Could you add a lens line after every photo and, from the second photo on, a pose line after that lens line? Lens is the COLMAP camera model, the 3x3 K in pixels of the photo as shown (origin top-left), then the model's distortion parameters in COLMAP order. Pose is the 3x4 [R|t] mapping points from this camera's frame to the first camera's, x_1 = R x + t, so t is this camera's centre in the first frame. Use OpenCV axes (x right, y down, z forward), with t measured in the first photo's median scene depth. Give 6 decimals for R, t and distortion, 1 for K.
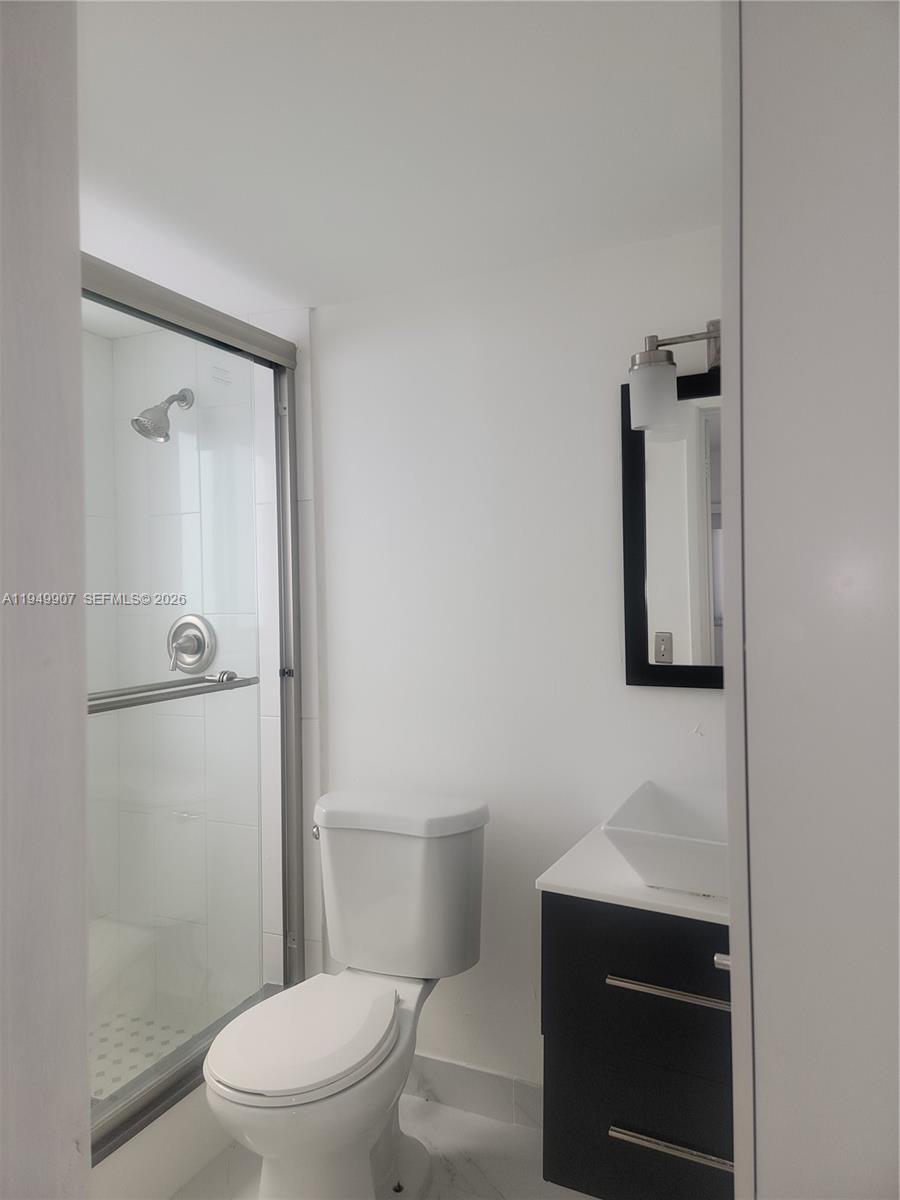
lens RADIAL K [[820.6, 0, 447.9], [0, 820.6, 585.2], [0, 0, 1]] dist [0.098945, -0.082040]
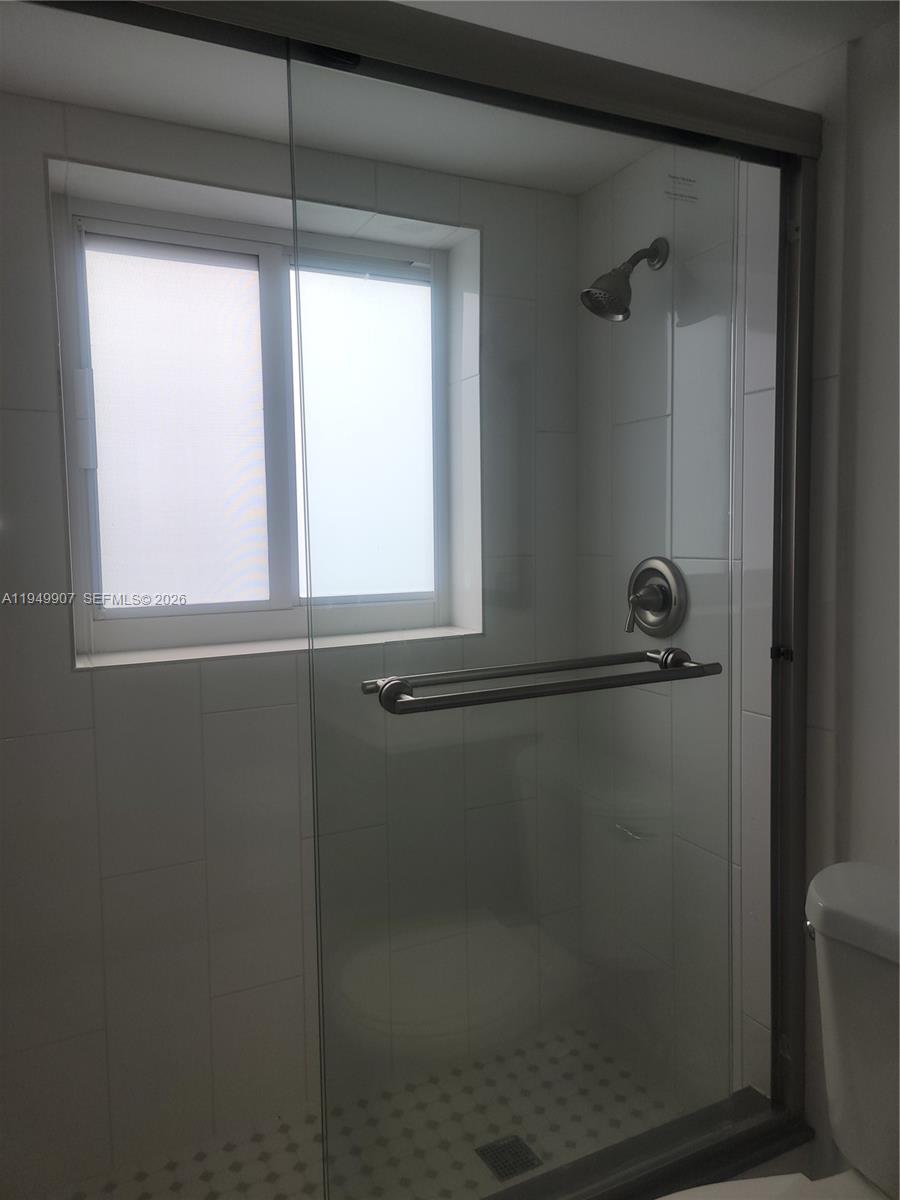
lens RADIAL K [[820.6, 0, 447.9], [0, 820.6, 585.2], [0, 0, 1]] dist [0.098945, -0.082040]
pose [[0.786817, 0.053966, -0.614823, -0.002841], [0.001496, 0.996000, 0.089339, -0.006431], [0.617185, -0.071213, 0.783589, 0.324542]]
